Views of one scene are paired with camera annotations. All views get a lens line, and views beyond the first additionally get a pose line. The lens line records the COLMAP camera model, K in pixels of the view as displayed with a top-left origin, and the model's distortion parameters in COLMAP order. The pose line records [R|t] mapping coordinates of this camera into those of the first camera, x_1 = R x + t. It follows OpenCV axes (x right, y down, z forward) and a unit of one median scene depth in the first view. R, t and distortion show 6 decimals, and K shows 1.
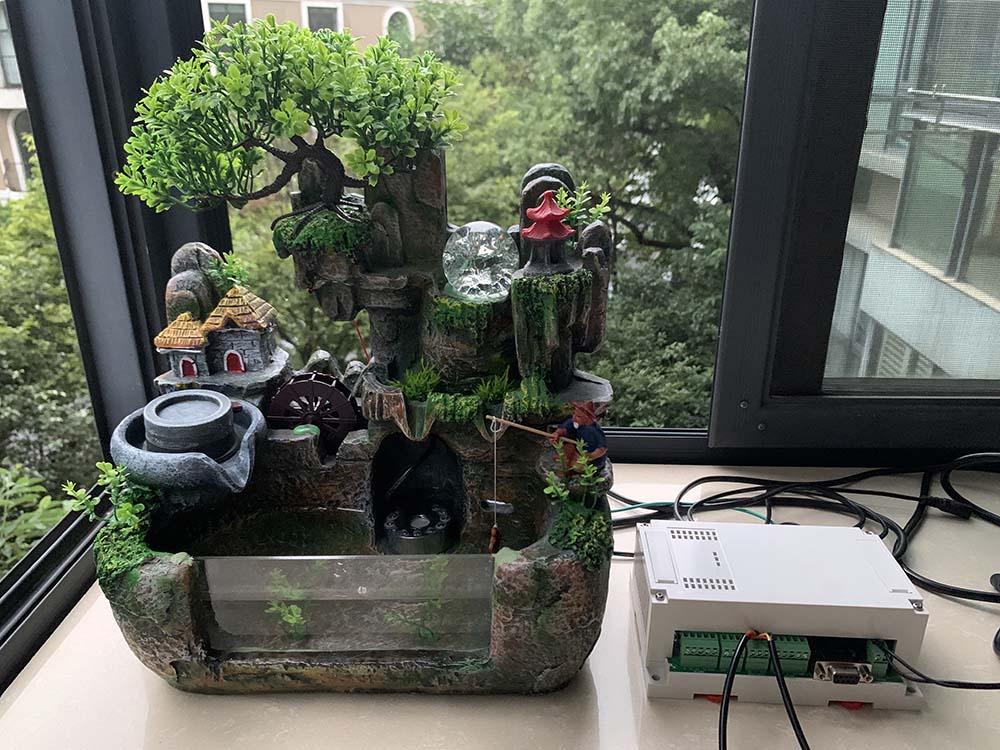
lens RADIAL K [[831.0, 0, 502.0], [0, 831.0, 392.8], [0, 0, 1]] dist [0.019473, -0.000698]
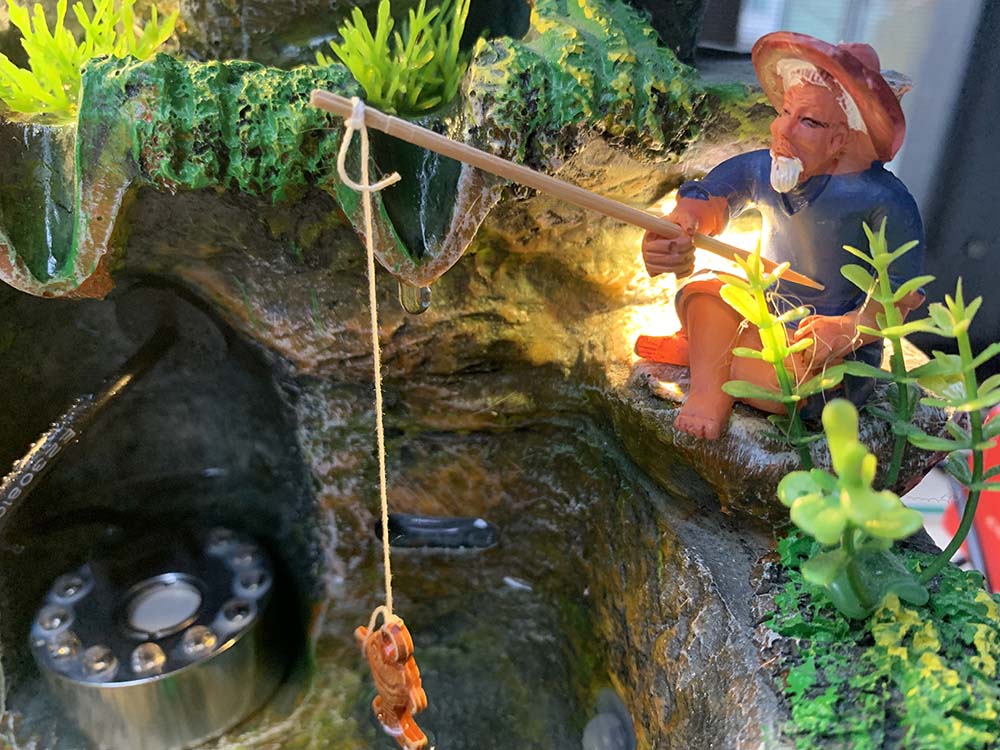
lens RADIAL K [[837.1, 0, 500.0], [0, 837.1, 375.0], [0, 0, 1]] dist [-0.007935, -0.049416]
pose [[0.984399, -0.070990, 0.160993, -0.026563], [0.058644, 0.995053, 0.080192, 0.063463], [-0.165889, -0.069500, 0.983692, 0.734891]]
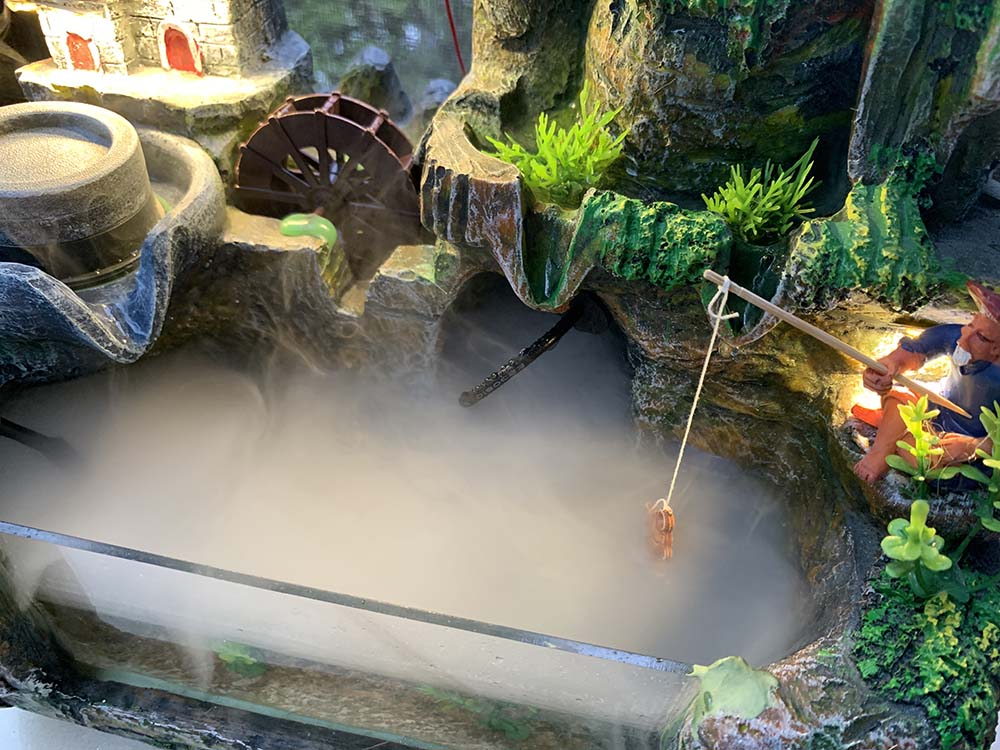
lens RADIAL K [[850.1, 0, 502.9], [0, 850.1, 412.7], [0, 0, 1]] dist [-0.004024, 0.008640]
pose [[0.978071, 0.167142, -0.124263, -0.058438], [-0.118991, 0.938113, 0.325246, -0.024688], [0.170935, -0.303327, 0.937429, 0.571420]]
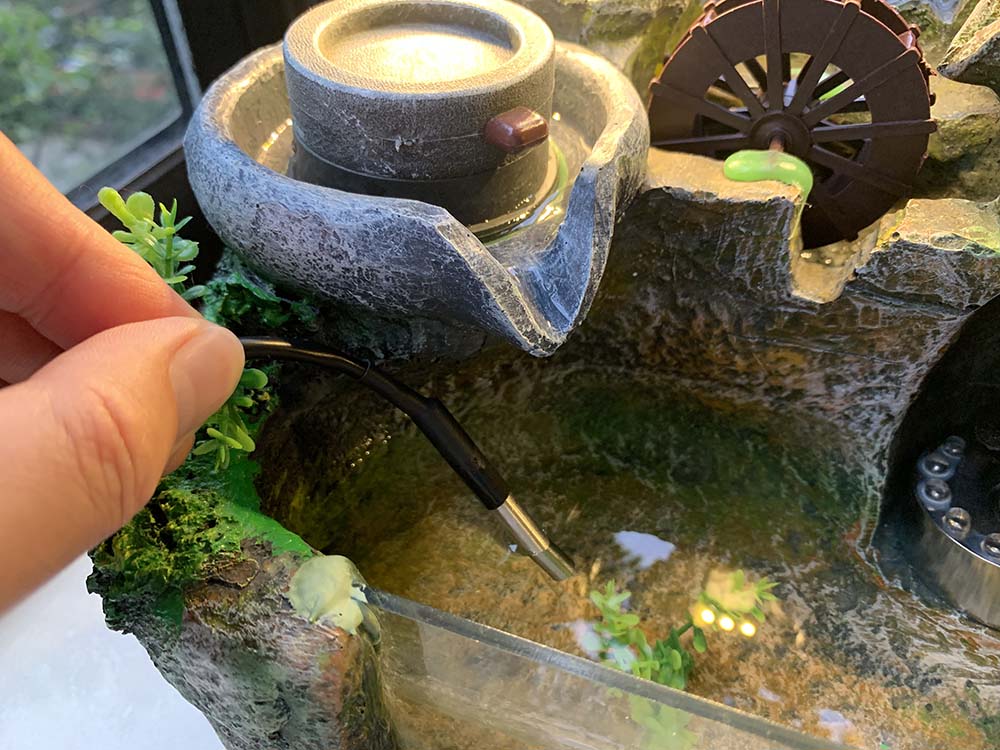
lens RADIAL K [[831.0, 0, 502.0], [0, 831.0, 392.8], [0, 0, 1]] dist [0.019473, -0.000698]
pose [[0.938784, 0.225609, -0.260354, -0.236135], [-0.128665, 0.930659, 0.342519, 0.029619], [0.319577, -0.288053, 0.902716, 0.684312]]
